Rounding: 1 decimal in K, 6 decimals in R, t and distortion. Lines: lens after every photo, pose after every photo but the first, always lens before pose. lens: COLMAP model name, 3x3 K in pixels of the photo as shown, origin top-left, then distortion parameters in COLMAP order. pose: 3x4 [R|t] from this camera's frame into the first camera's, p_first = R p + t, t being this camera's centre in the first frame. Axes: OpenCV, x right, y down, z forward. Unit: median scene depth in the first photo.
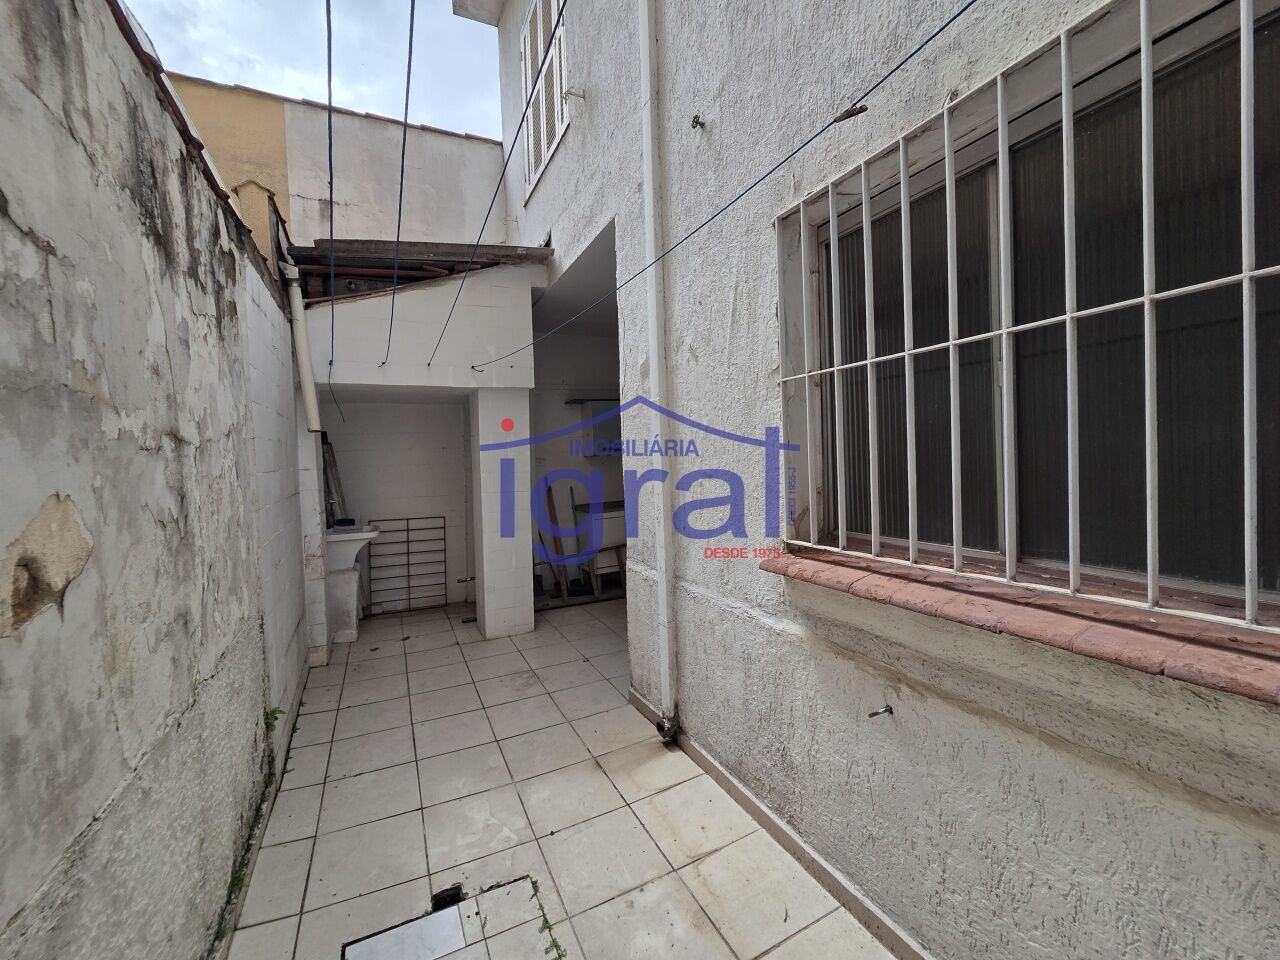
lens RADIAL K [[527.6, 0, 637.8], [0, 527.6, 473.5], [0, 0, 1]] dist [0.001194, 0.000058]
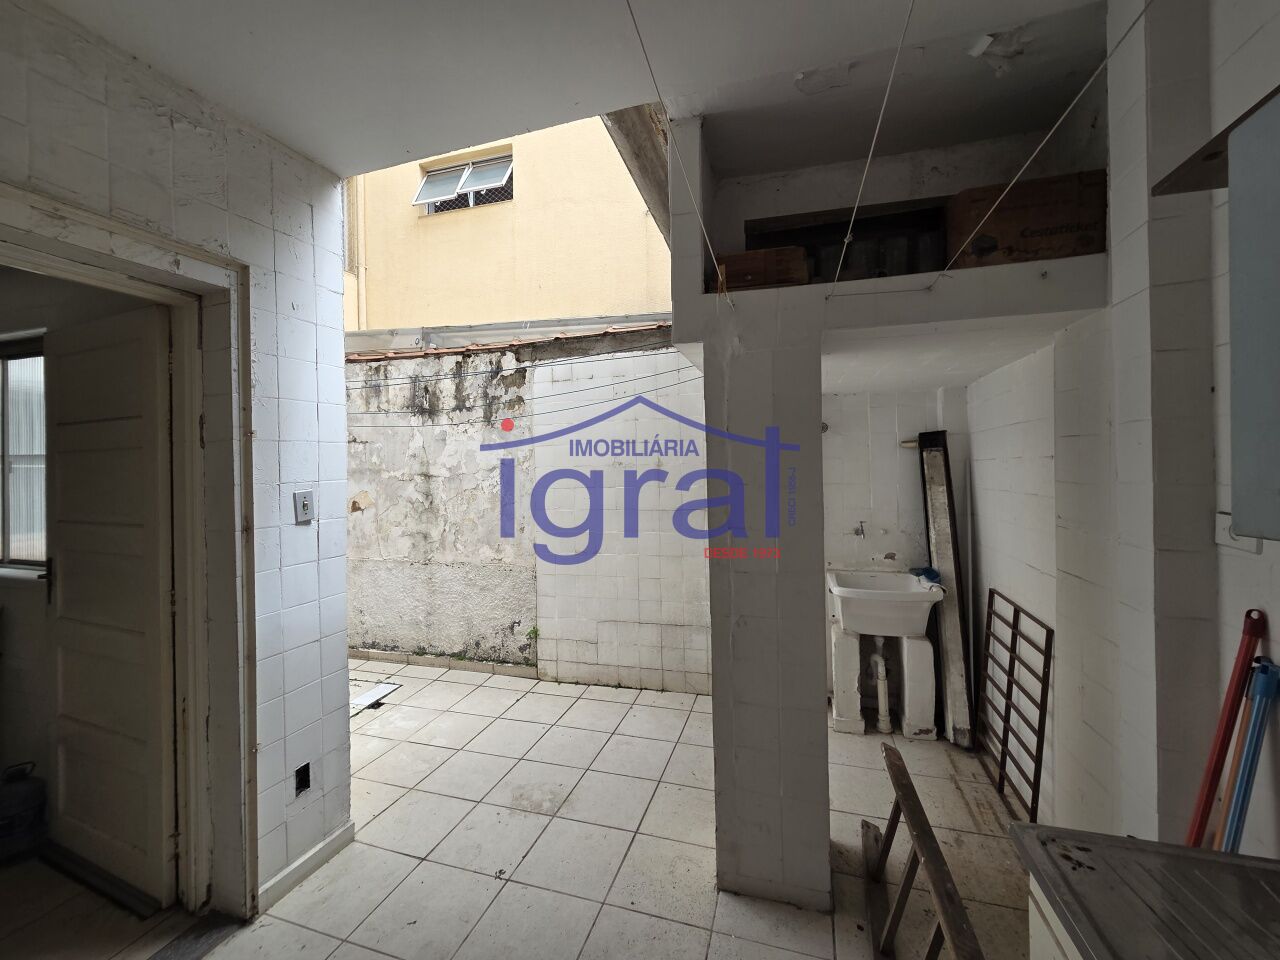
lens RADIAL K [[527.6, 0, 636.3], [0, 527.6, 474.2], [0, 0, 1]] dist [0.001194, 0.000058]
pose [[-0.686658, 0.046471, -0.725494, 0.195788], [0.009907, 0.998460, 0.054579, -0.092306], [0.726913, 0.030289, -0.686061, 1.582790]]
